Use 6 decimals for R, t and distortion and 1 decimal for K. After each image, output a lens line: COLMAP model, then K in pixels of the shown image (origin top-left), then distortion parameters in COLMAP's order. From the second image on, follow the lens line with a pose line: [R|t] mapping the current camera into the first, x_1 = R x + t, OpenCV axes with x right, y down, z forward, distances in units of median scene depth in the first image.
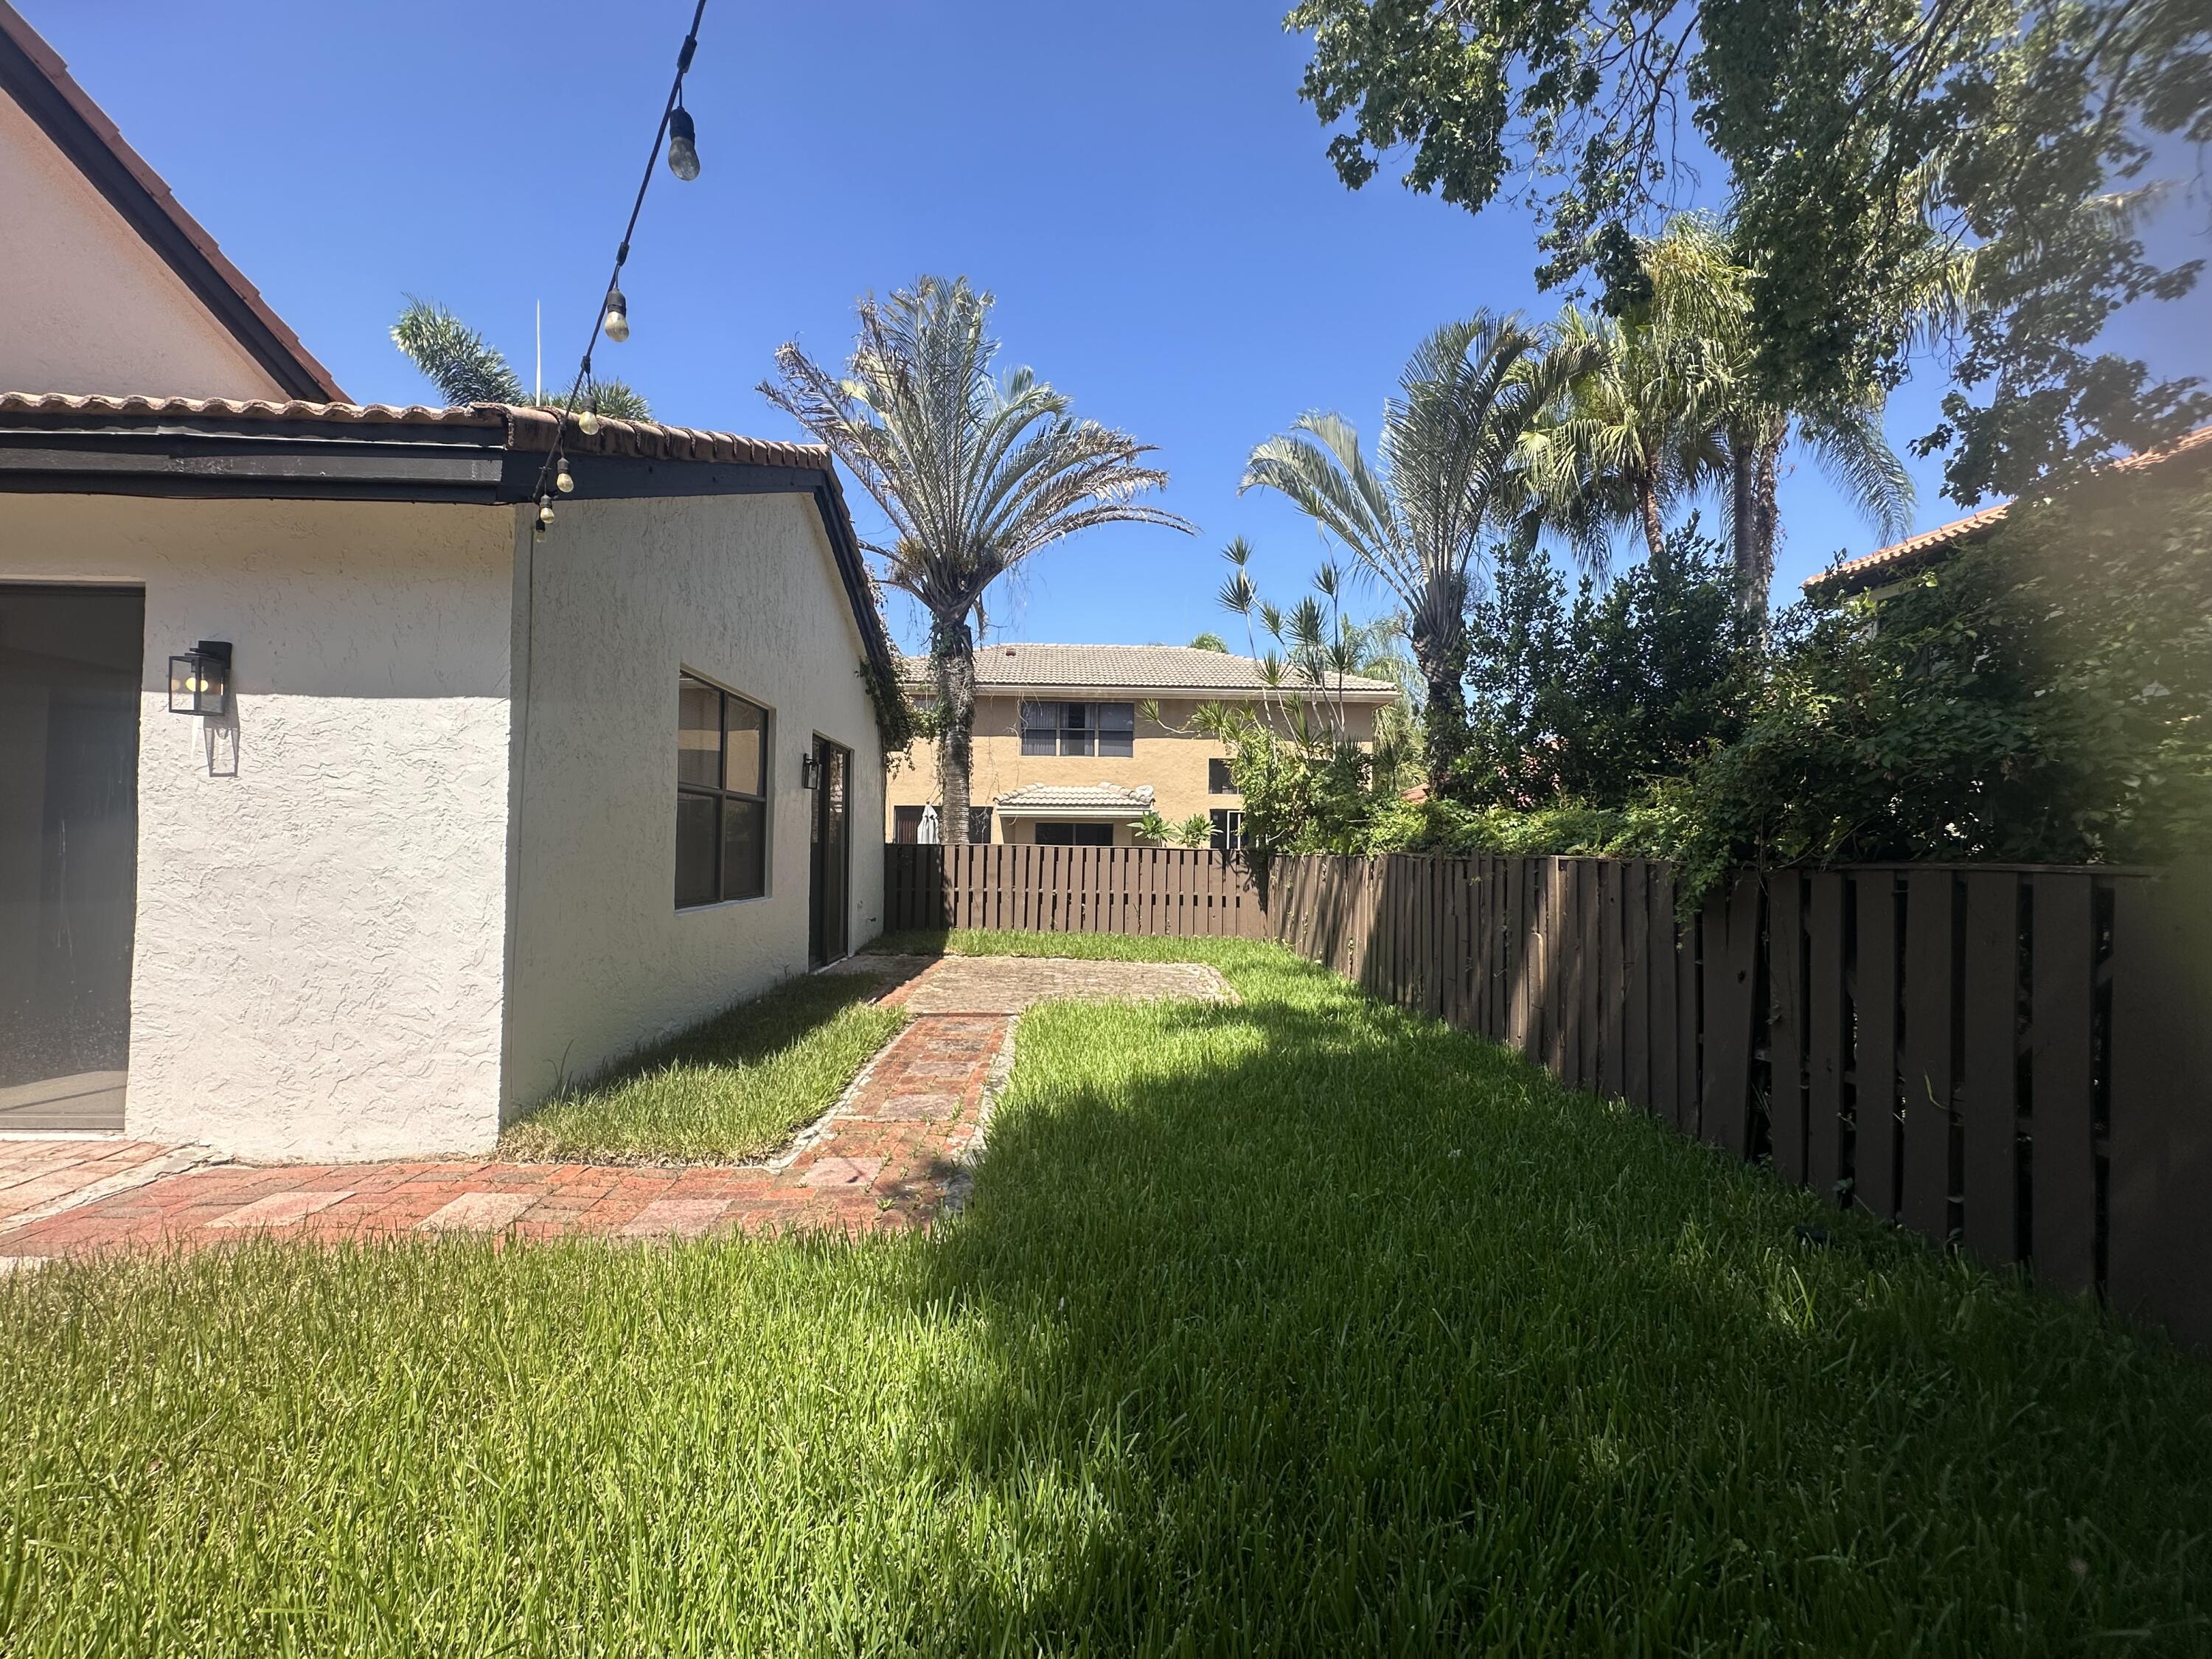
lens RADIAL K [[875.7, 0, 1106.0], [0, 875.7, 829.5], [0, 0, 1]] dist [-0.001318, -0.000534]
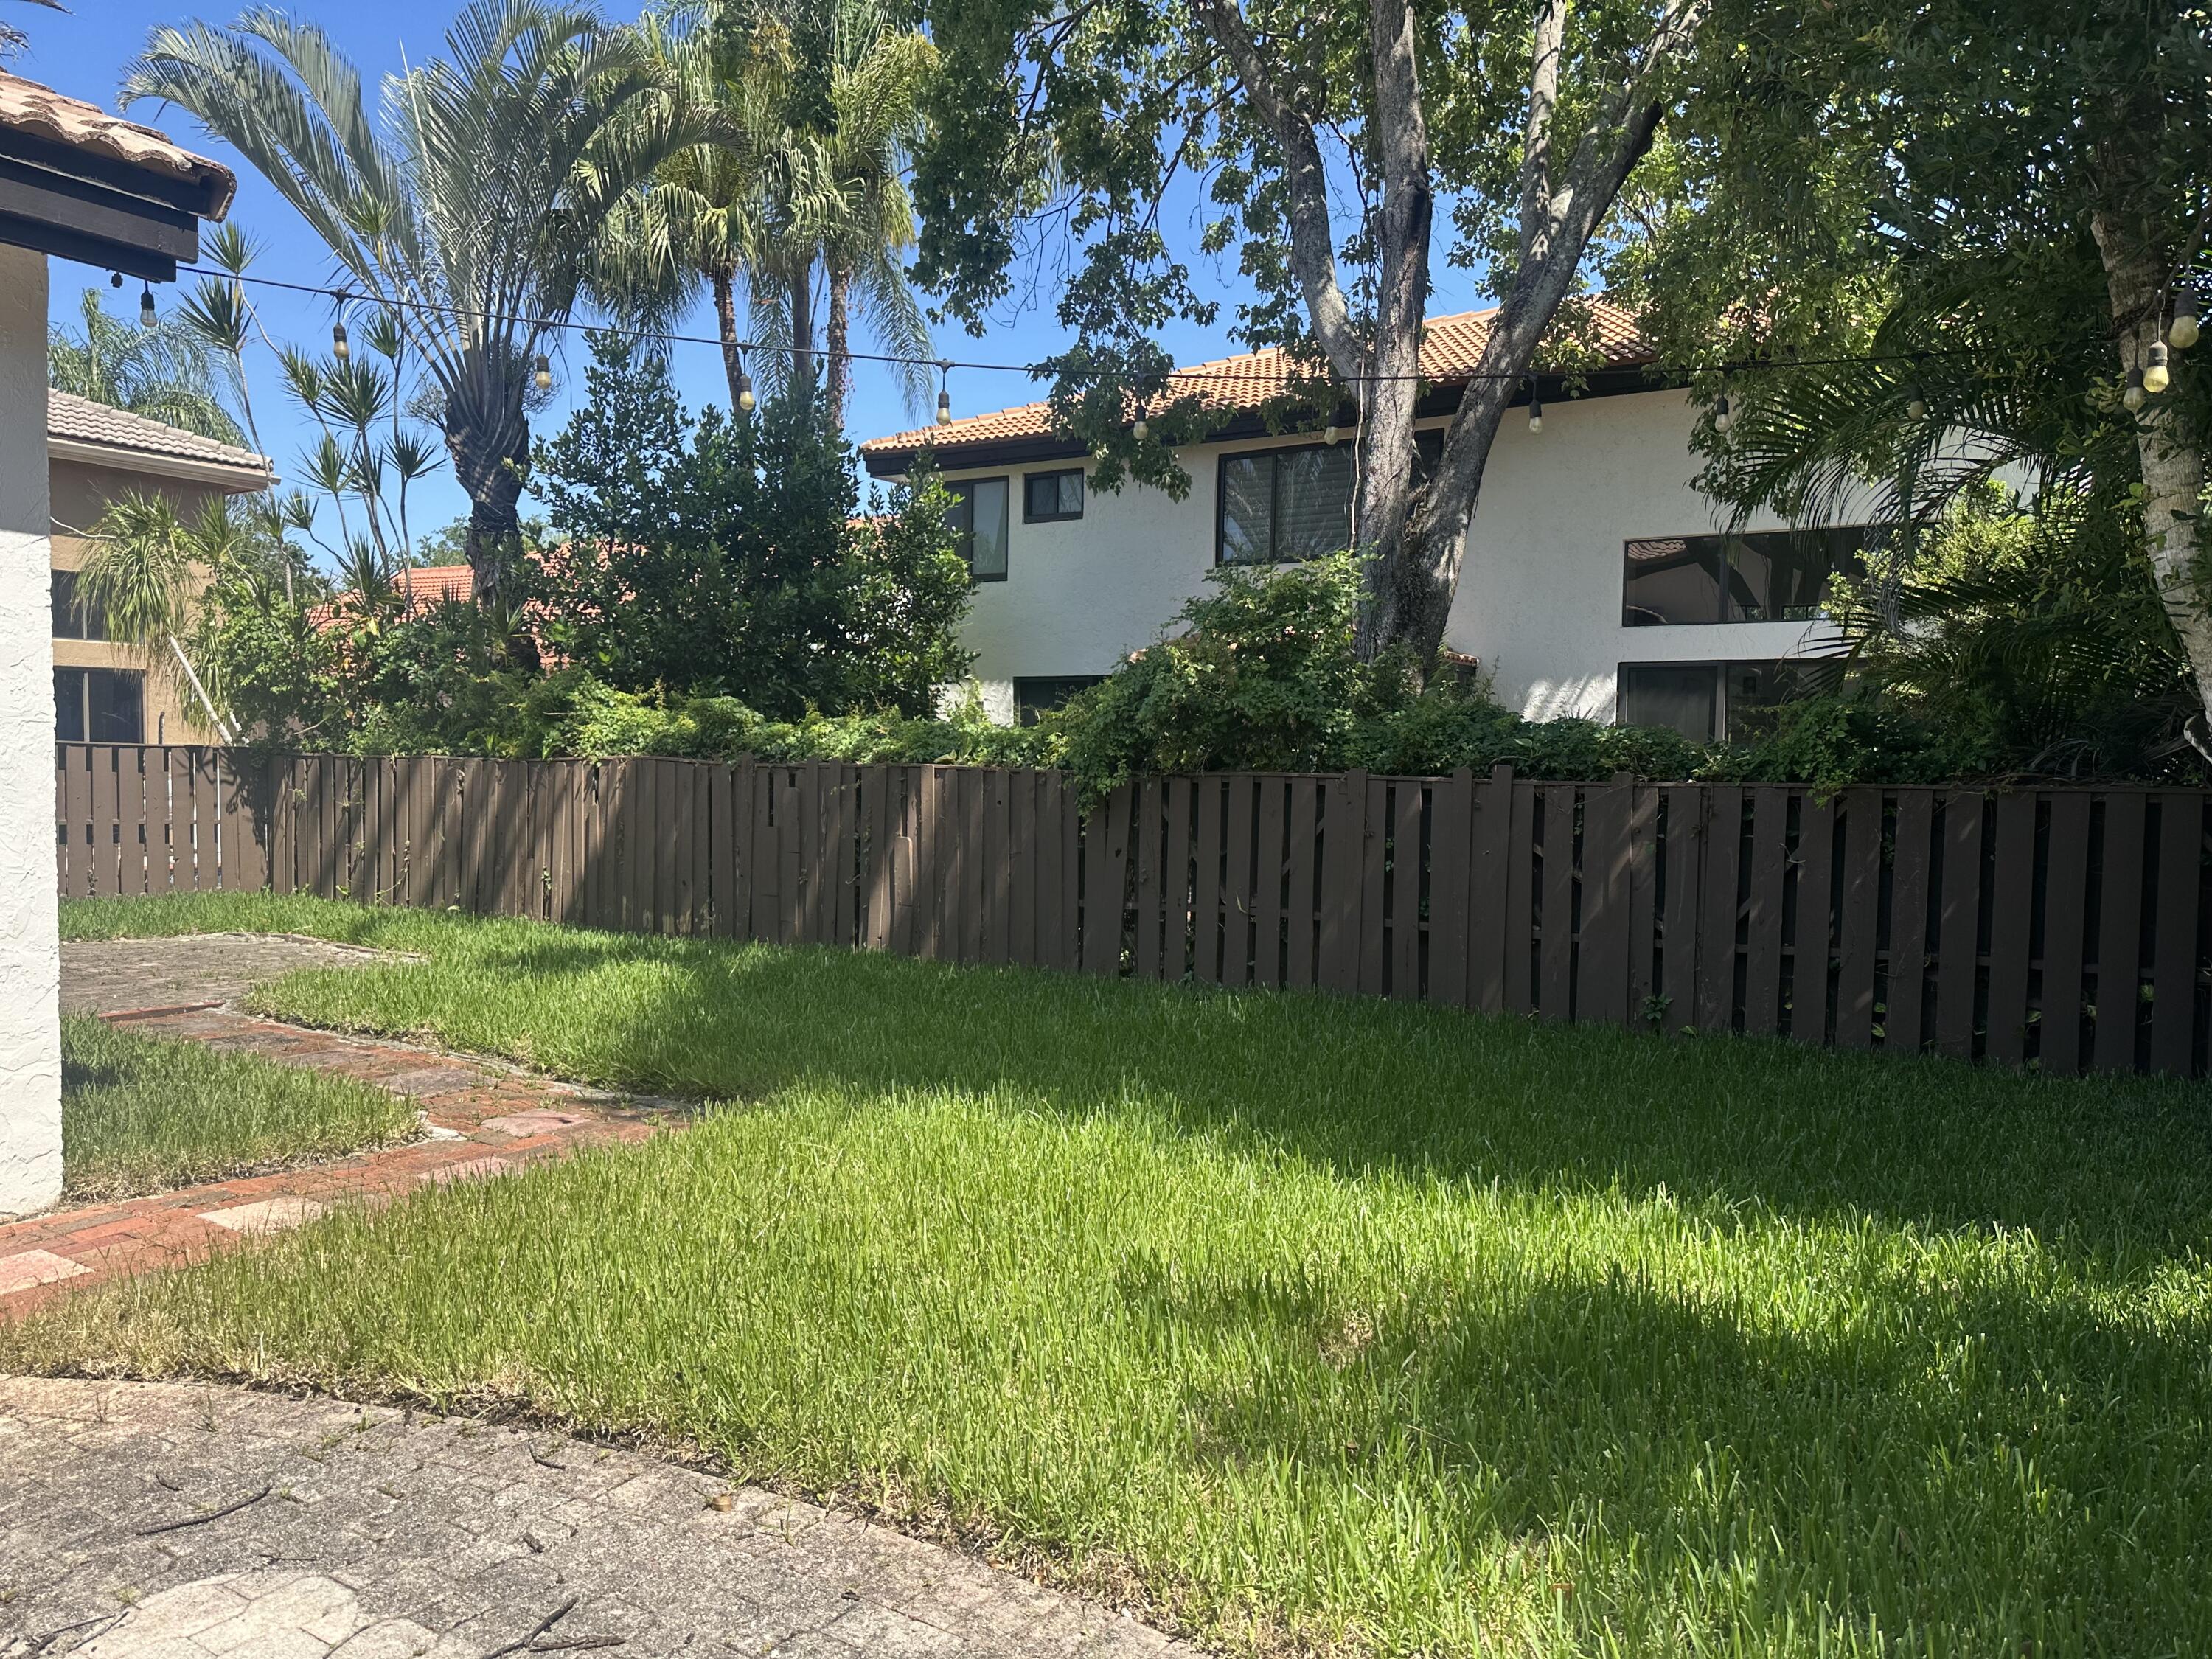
lens RADIAL K [[1508.8, 0, 1106.0], [0, 1508.8, 829.5], [0, 0, 1]] dist [0.001697, -0.028378]
pose [[0.577045, -0.040025, 0.815731, -0.517406], [-0.029389, 0.997134, 0.069715, -0.015064], [-0.816184, -0.064202, 0.574215, -0.152257]]
